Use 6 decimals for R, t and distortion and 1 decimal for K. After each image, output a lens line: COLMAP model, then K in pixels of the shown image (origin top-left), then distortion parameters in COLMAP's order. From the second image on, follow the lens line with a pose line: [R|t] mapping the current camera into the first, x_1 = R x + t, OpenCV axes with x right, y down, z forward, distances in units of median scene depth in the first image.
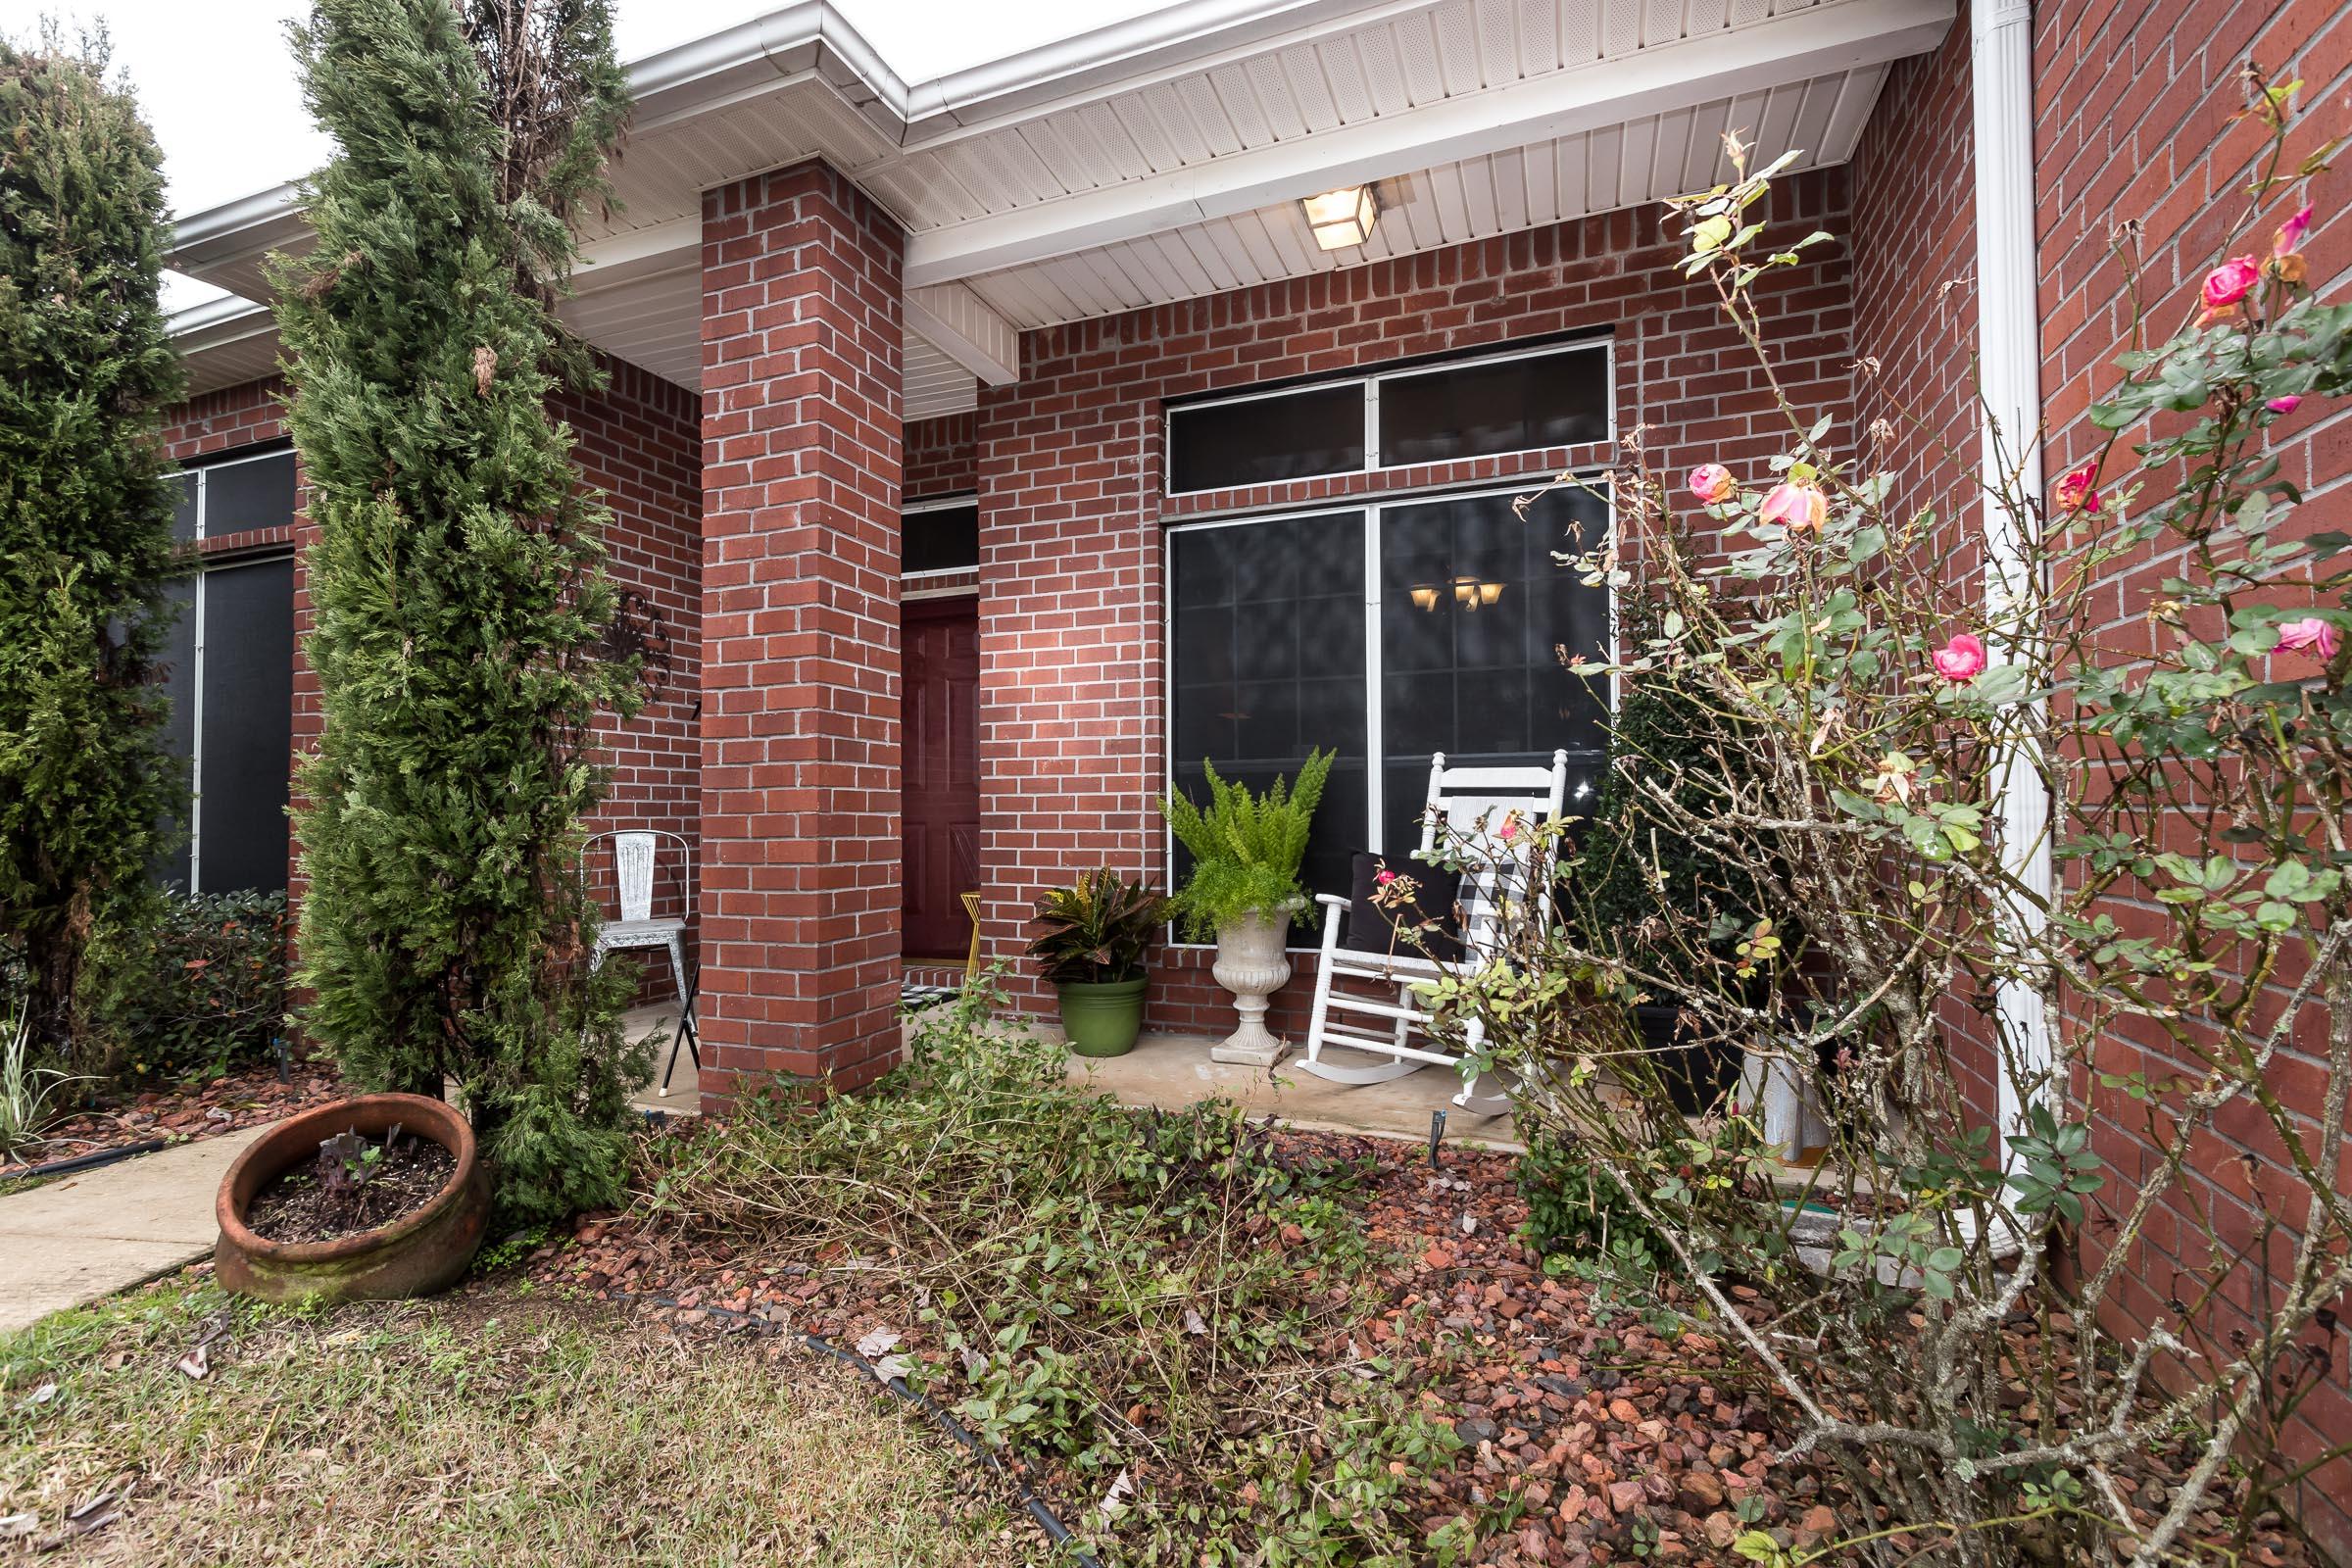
lens RADIAL K [[1096.1, 0, 1166.2], [0, 1096.1, 790.6], [0, 0, 1]] dist [0.012567, 0.000105]
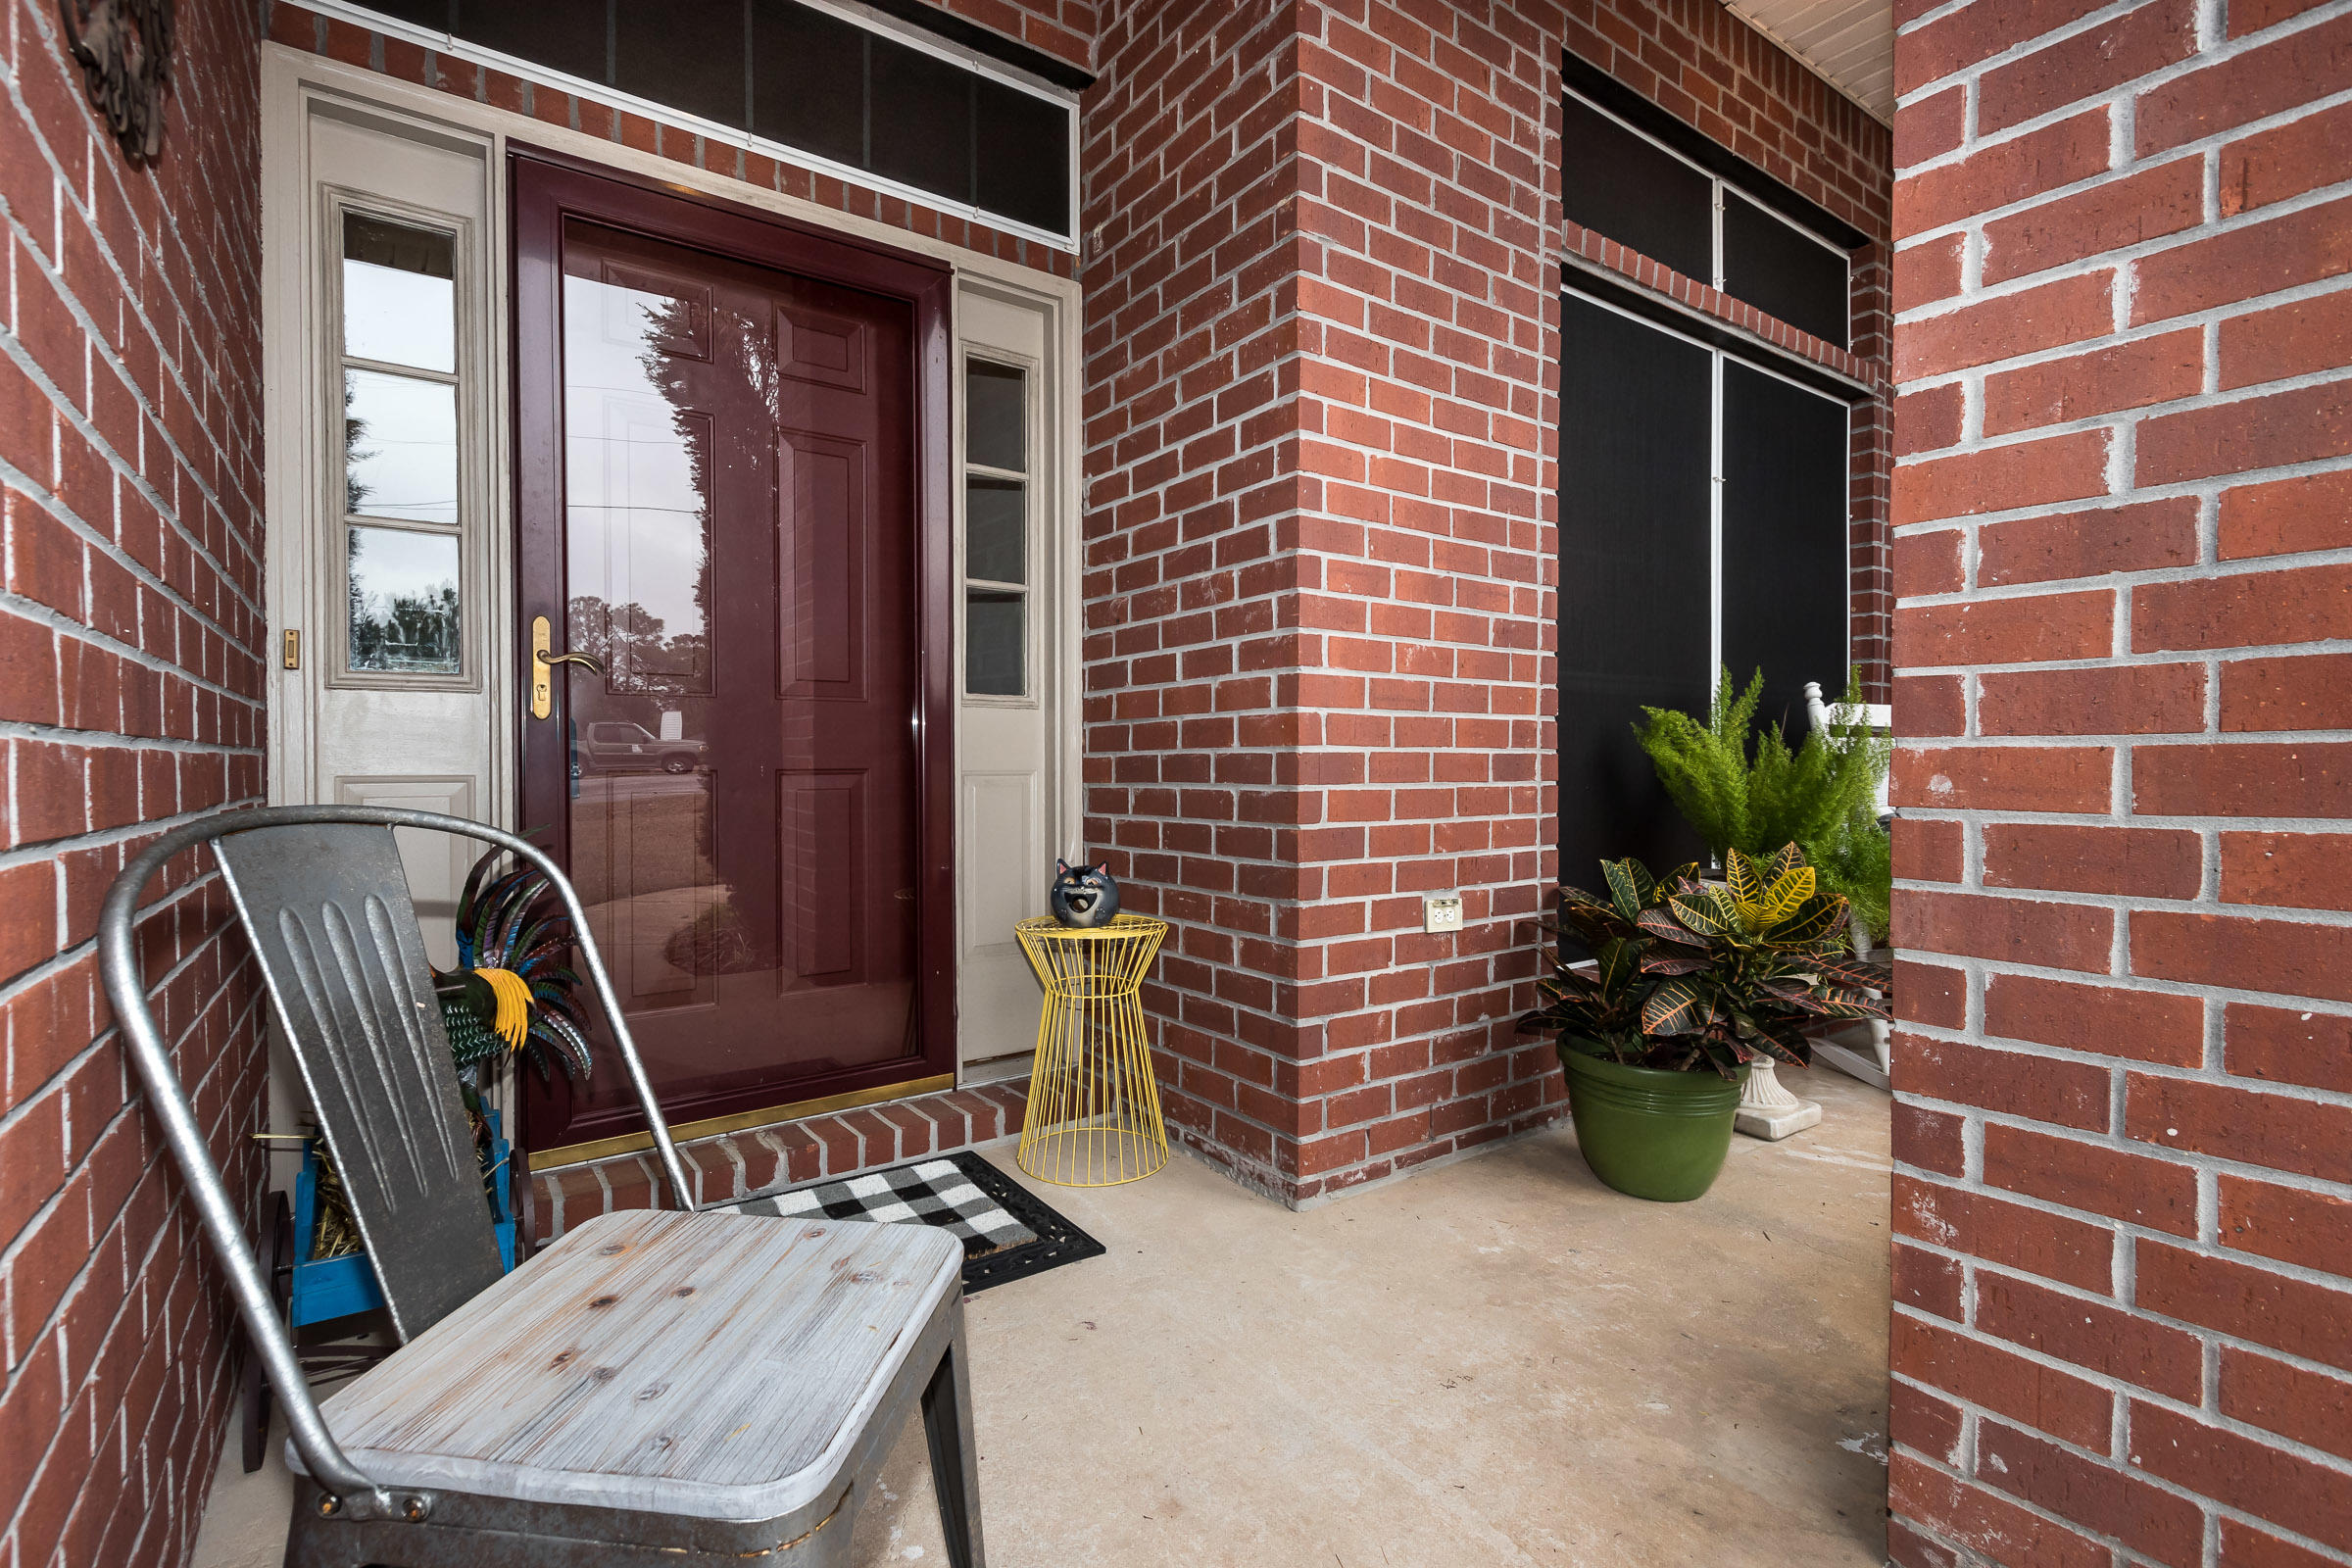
lens RADIAL K [[1096.1, 0, 1181.3], [0, 1096.1, 775.3], [0, 0, 1]] dist [0.012567, 0.000105]
pose [[0.533697, -0.002072, 0.845673, -0.604949], [-0.018901, 0.999718, 0.014378, 0.027293], [-0.845464, -0.023658, 0.533508, 0.837688]]
